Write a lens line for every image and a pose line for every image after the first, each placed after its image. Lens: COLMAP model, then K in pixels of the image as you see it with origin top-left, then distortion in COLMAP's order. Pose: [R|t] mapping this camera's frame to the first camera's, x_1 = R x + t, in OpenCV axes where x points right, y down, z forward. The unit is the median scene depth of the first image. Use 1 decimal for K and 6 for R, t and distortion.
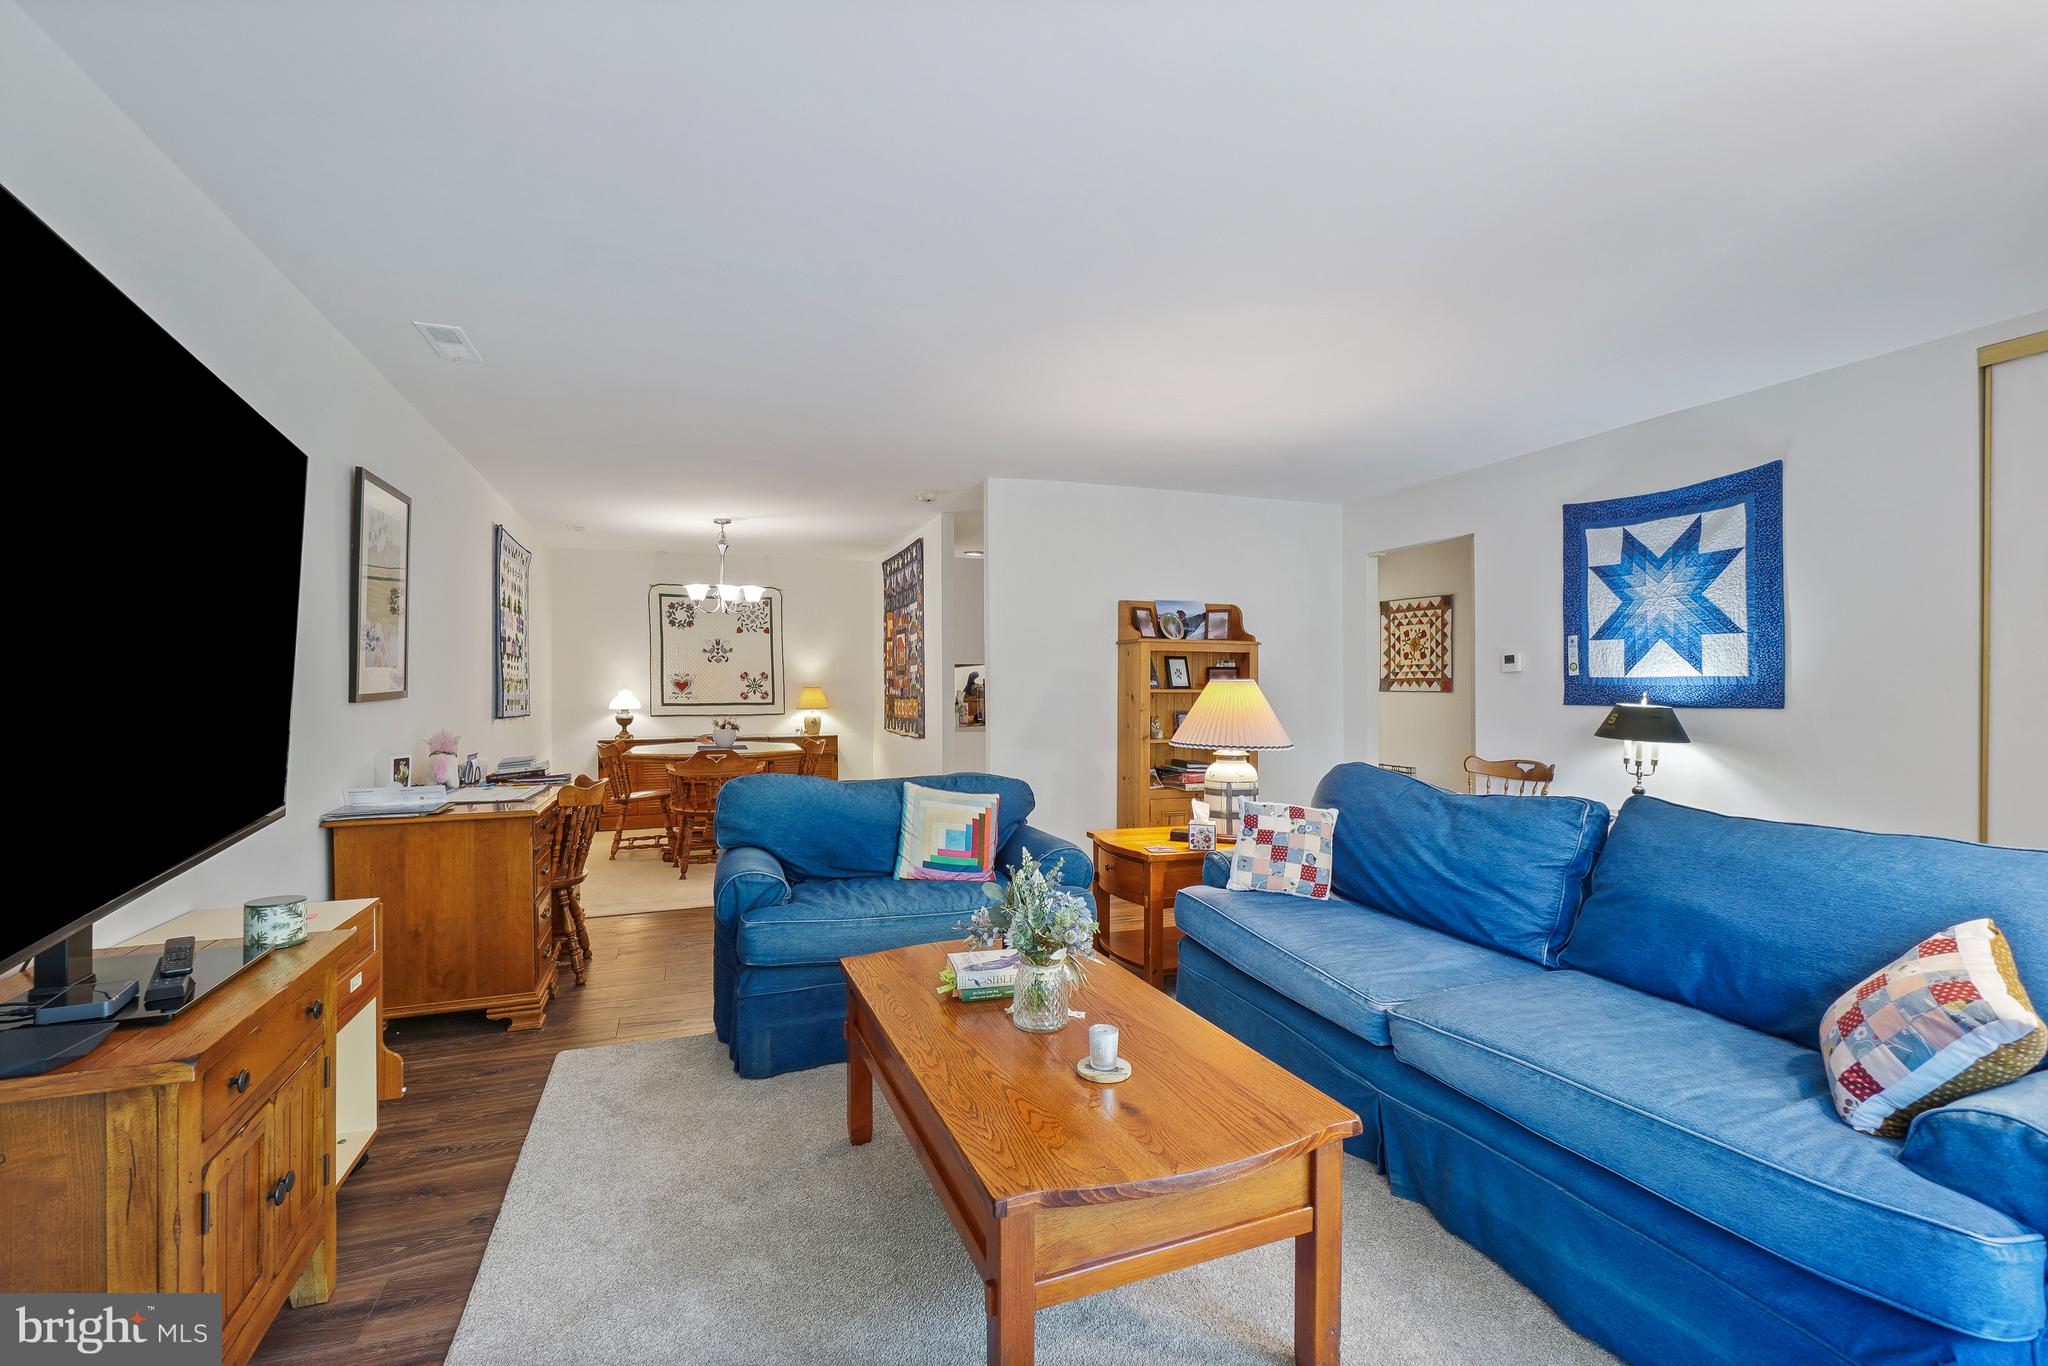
lens RADIAL K [[906.9, 0, 1022.5], [0, 906.9, 693.9], [0, 0, 1]] dist [-0.002270, -0.001924]
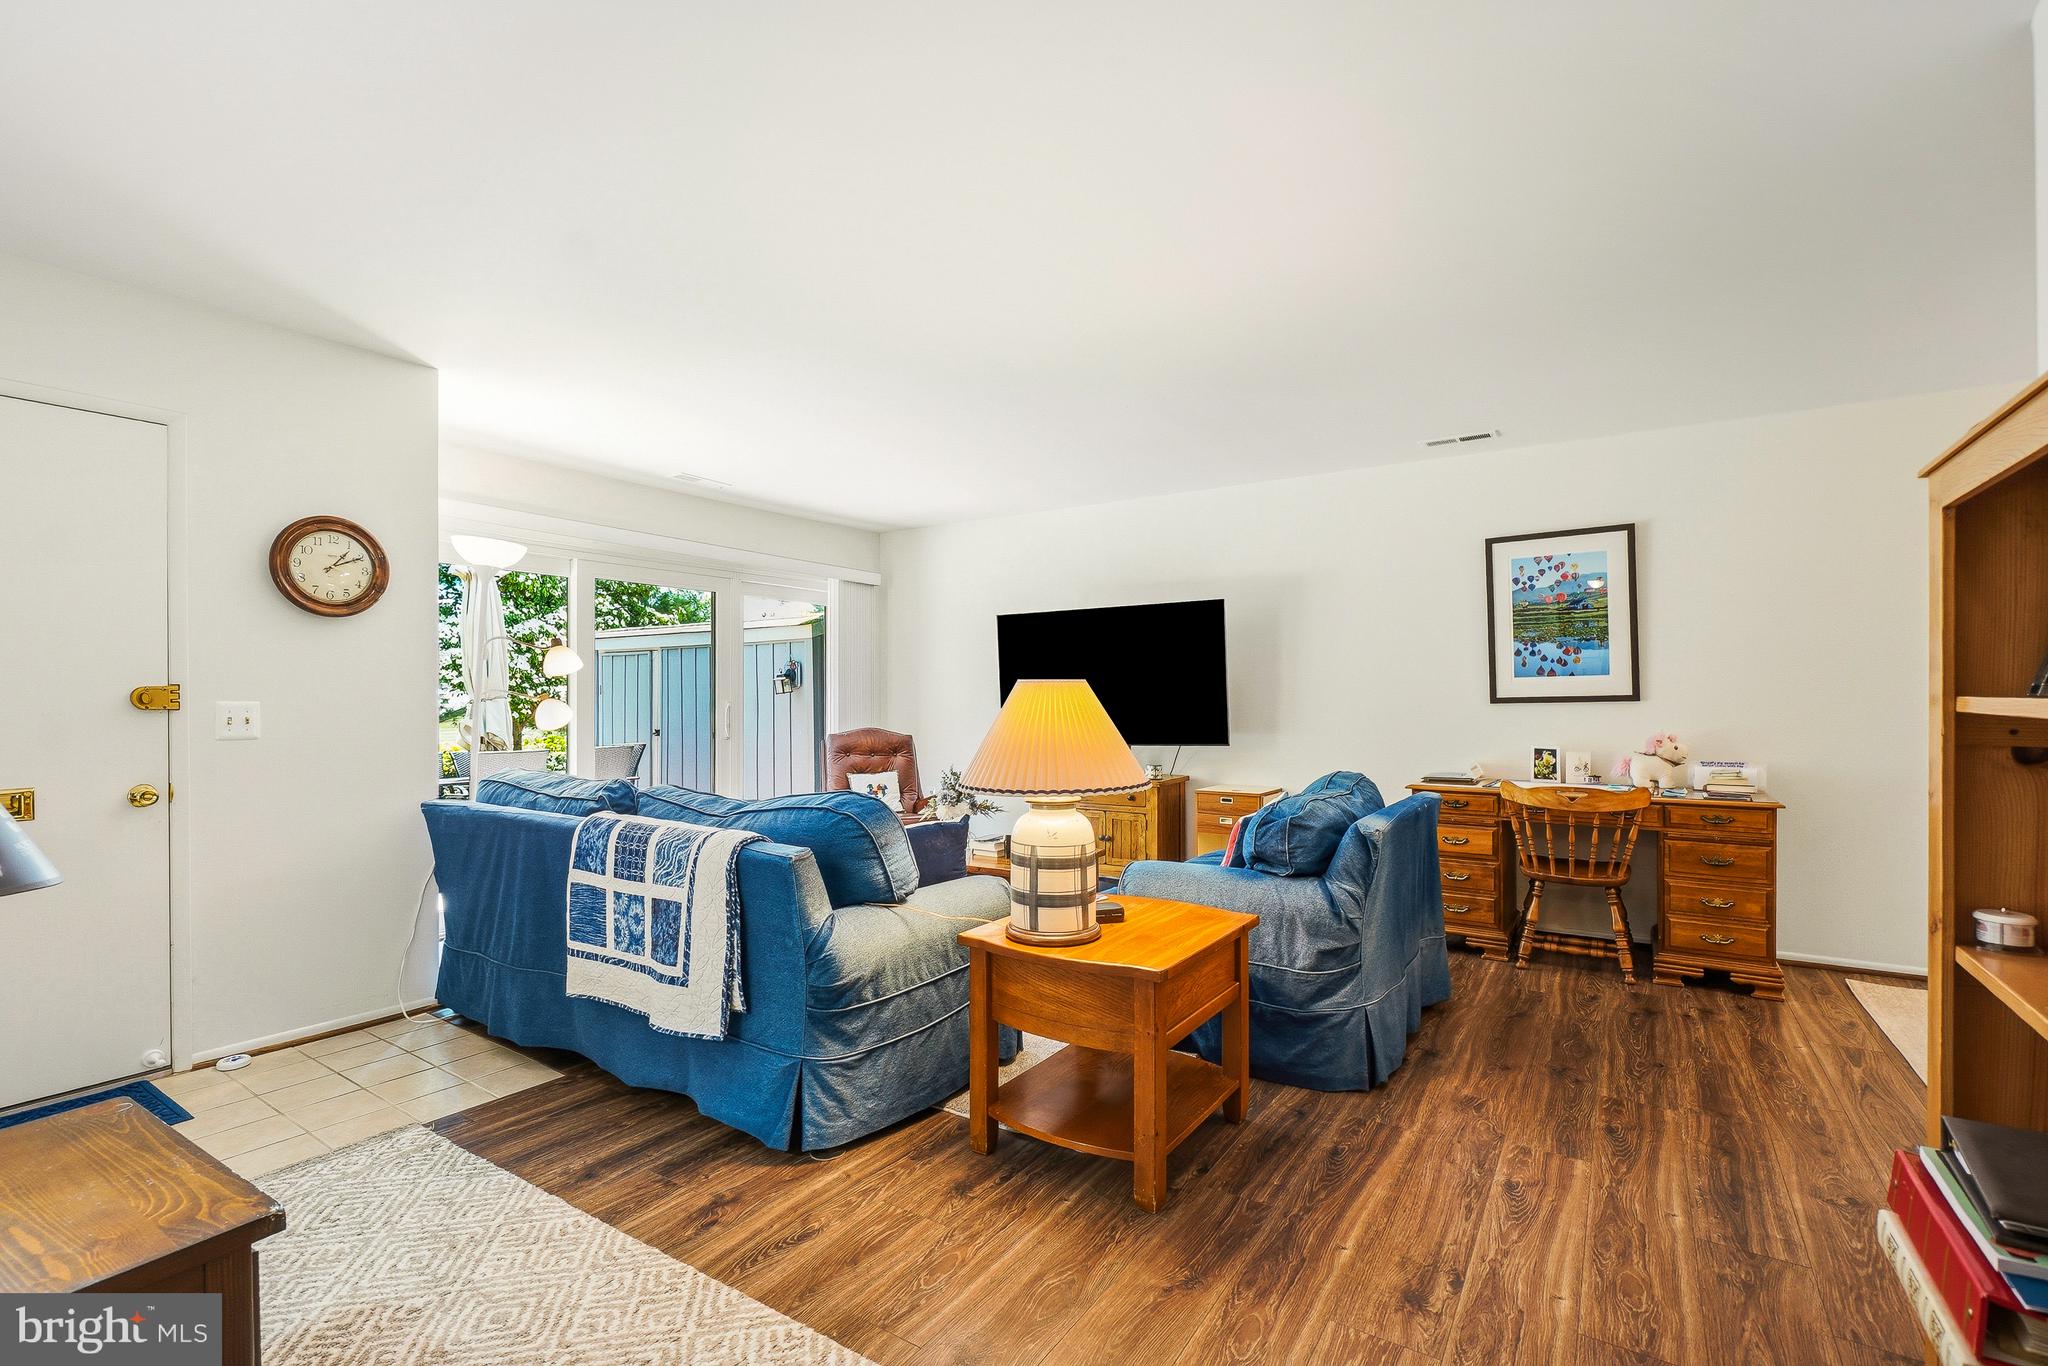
lens RADIAL K [[906.9, 0, 1004.4], [0, 906.9, 687.0], [0, 0, 1]] dist [-0.002270, -0.001924]
pose [[-0.812807, -0.002756, -0.582526, 0.516880], [-0.001500, 0.999995, -0.002639, -0.008075], [0.582531, -0.001271, -0.812808, 1.231084]]
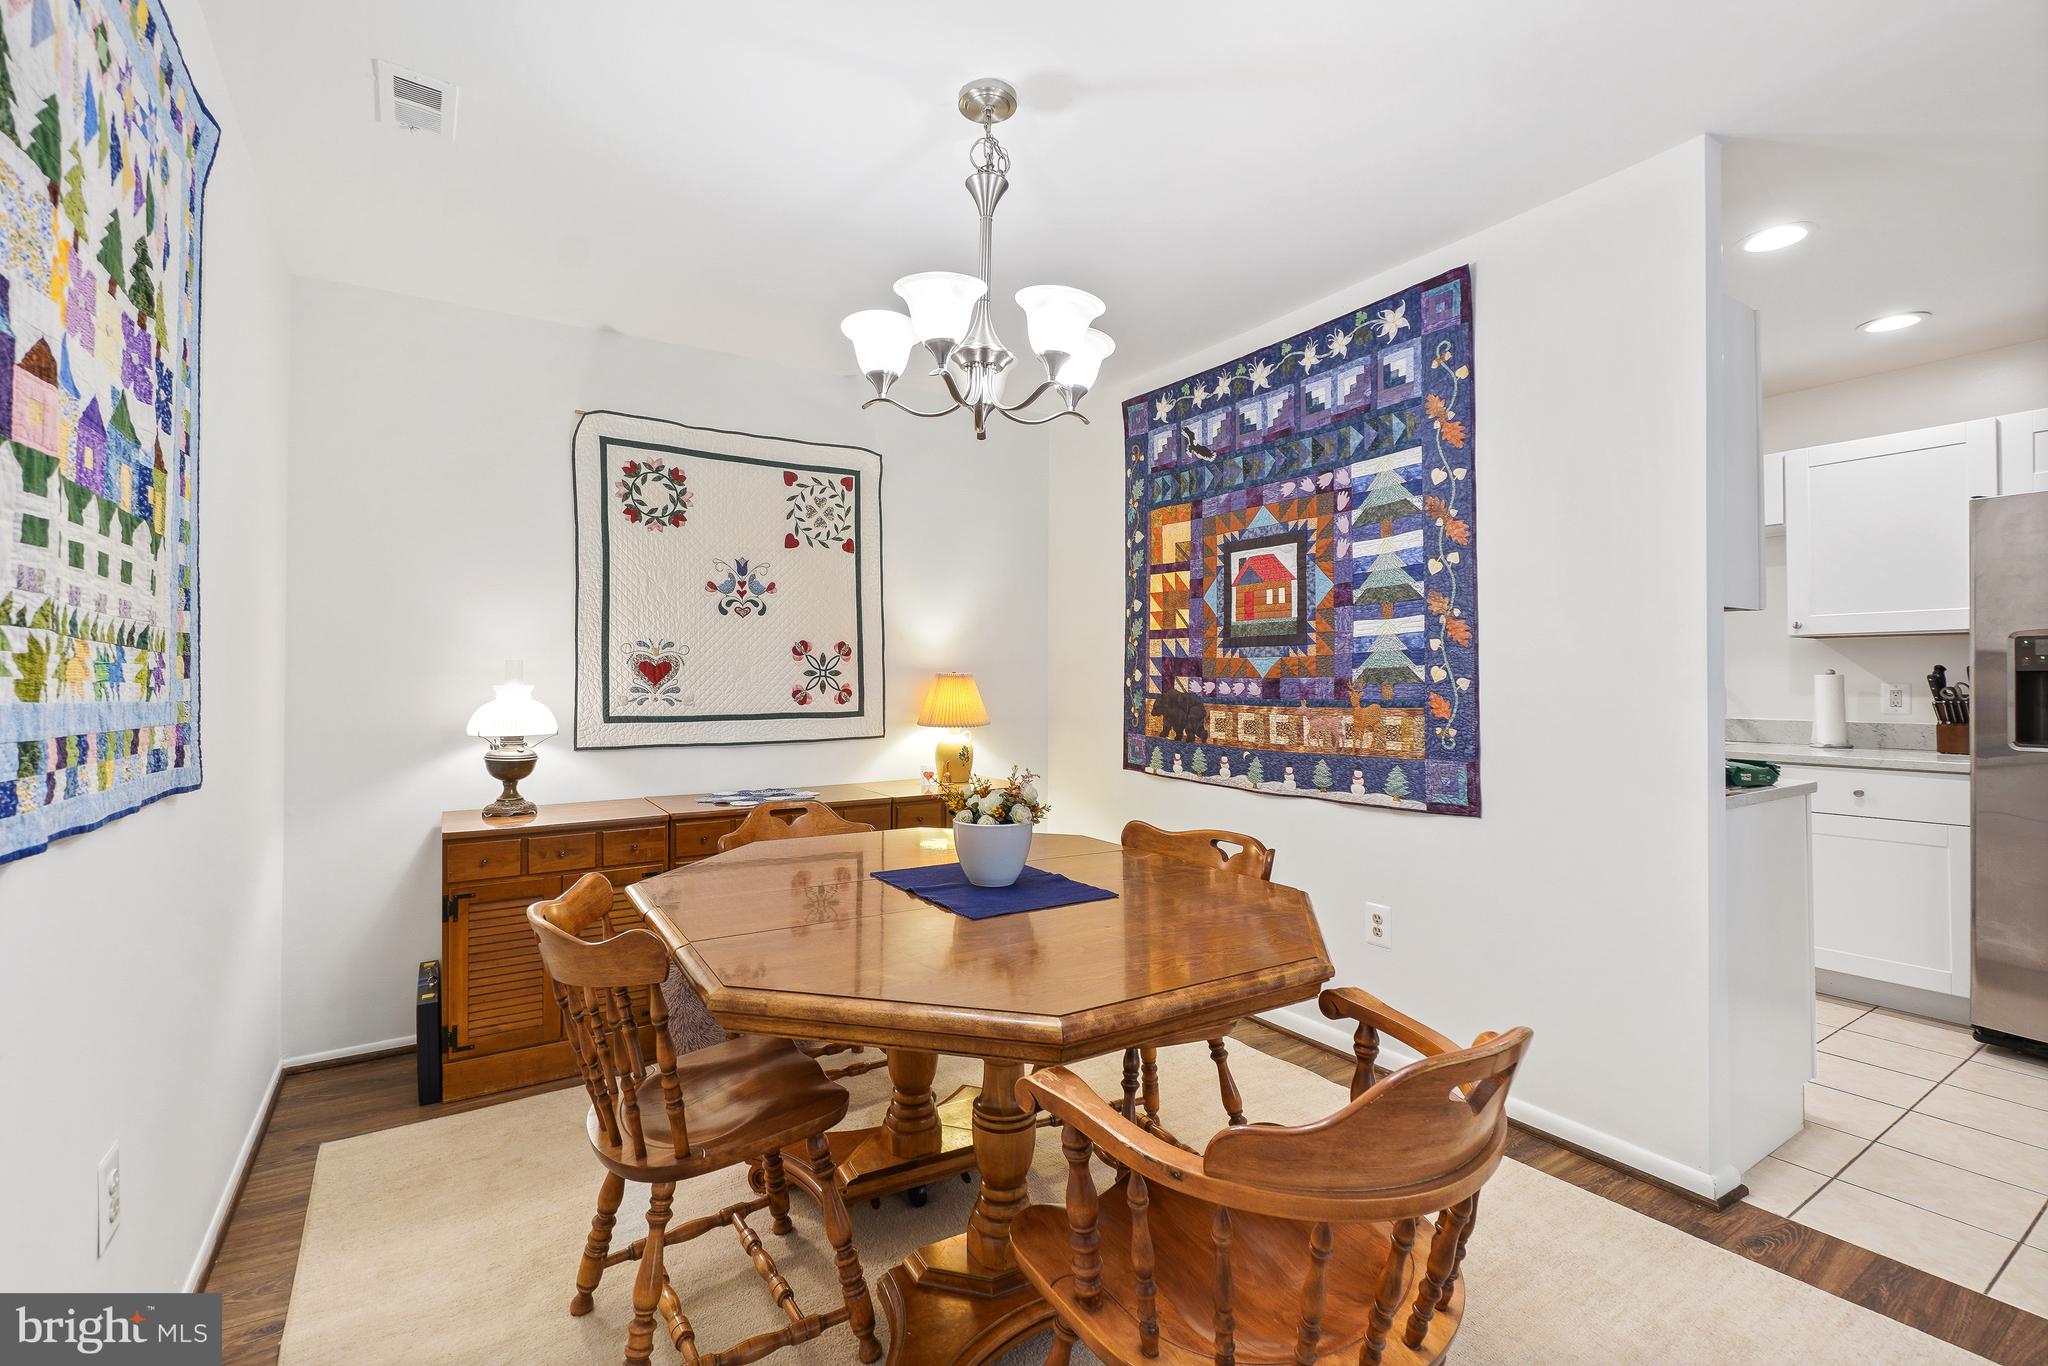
lens RADIAL K [[906.9, 0, 1004.7], [0, 906.9, 670.2], [0, 0, 1]] dist [-0.002270, -0.001924]
pose [[0.976640, 0.005018, 0.214824, -0.569007], [-0.001201, 0.999839, -0.017895, -0.004856], [-0.214879, 0.017219, 0.976489, 1.054844]]
